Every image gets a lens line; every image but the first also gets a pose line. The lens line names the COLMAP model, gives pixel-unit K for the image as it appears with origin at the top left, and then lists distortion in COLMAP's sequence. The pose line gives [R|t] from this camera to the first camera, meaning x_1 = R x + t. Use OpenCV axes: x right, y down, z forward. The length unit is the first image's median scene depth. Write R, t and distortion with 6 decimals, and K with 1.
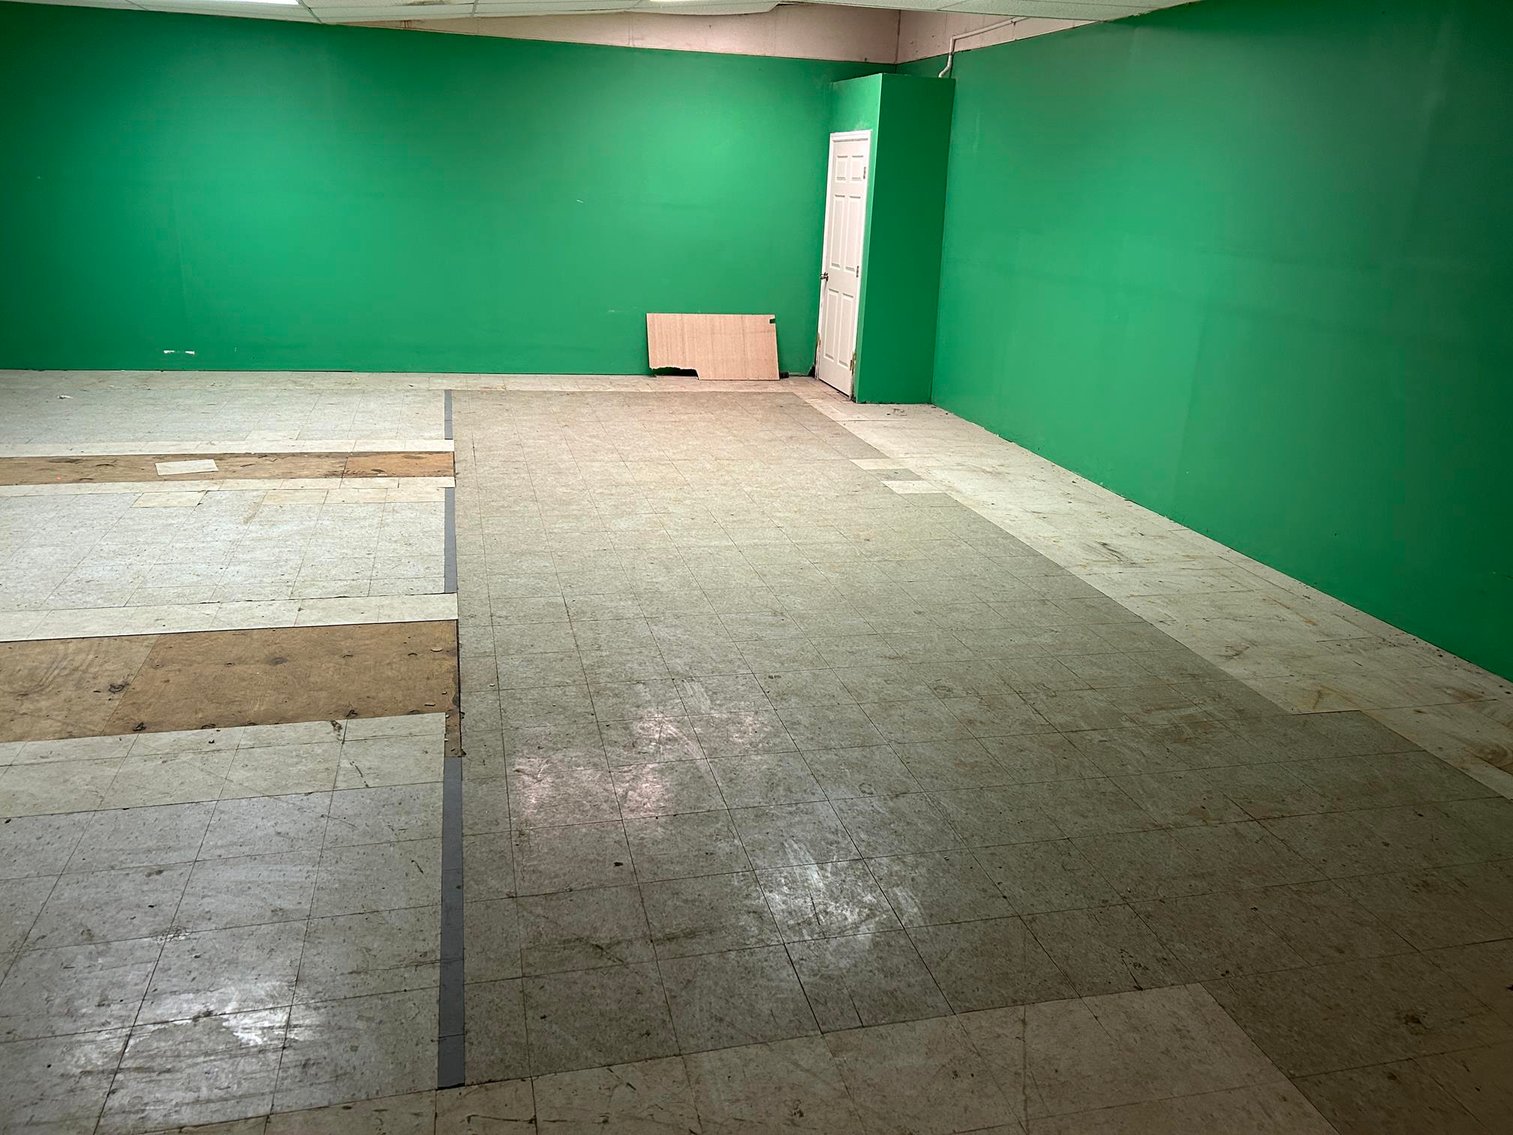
lens RADIAL K [[1132.9, 0, 754.0], [0, 1132.9, 564.1], [0, 0, 1]] dist [0.014344, -0.009177]
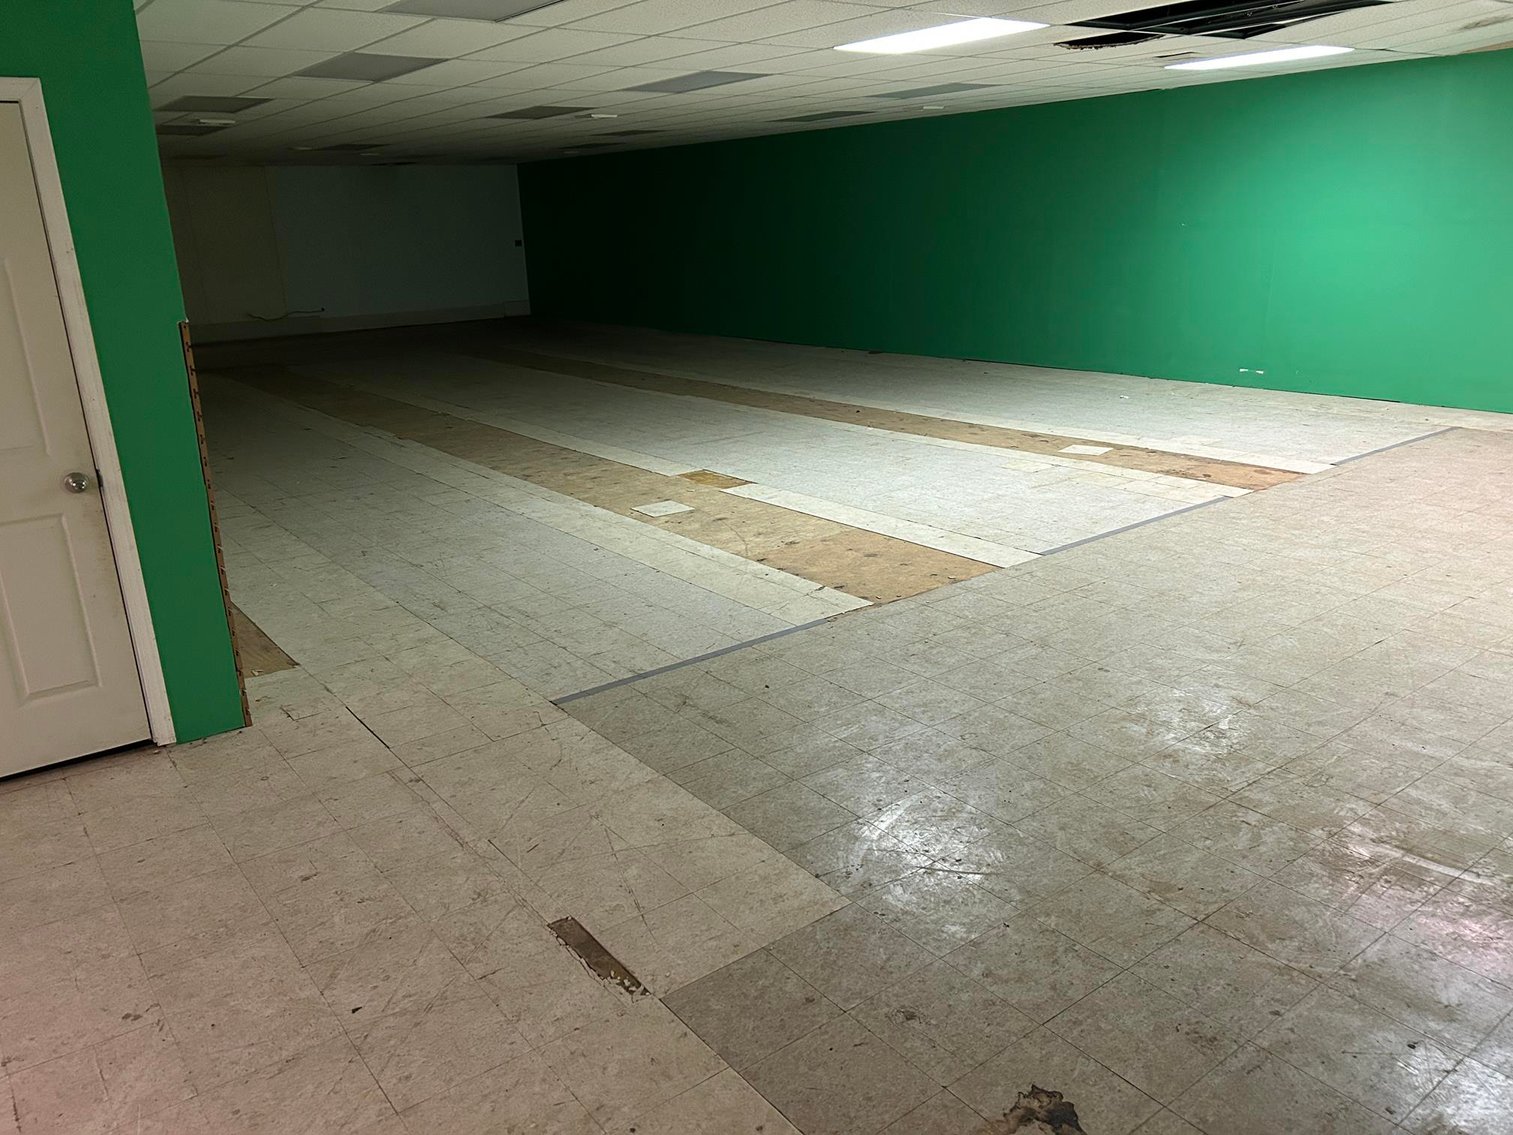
lens RADIAL K [[1132.9, 0, 753.5], [0, 1132.9, 569.5], [0, 0, 1]] dist [0.014344, -0.009177]
pose [[0.392127, 0.219543, -0.893330, 0.921105], [-0.242553, 0.961415, 0.129807, -0.055759], [0.887358, 0.165779, 0.430247, 0.256383]]
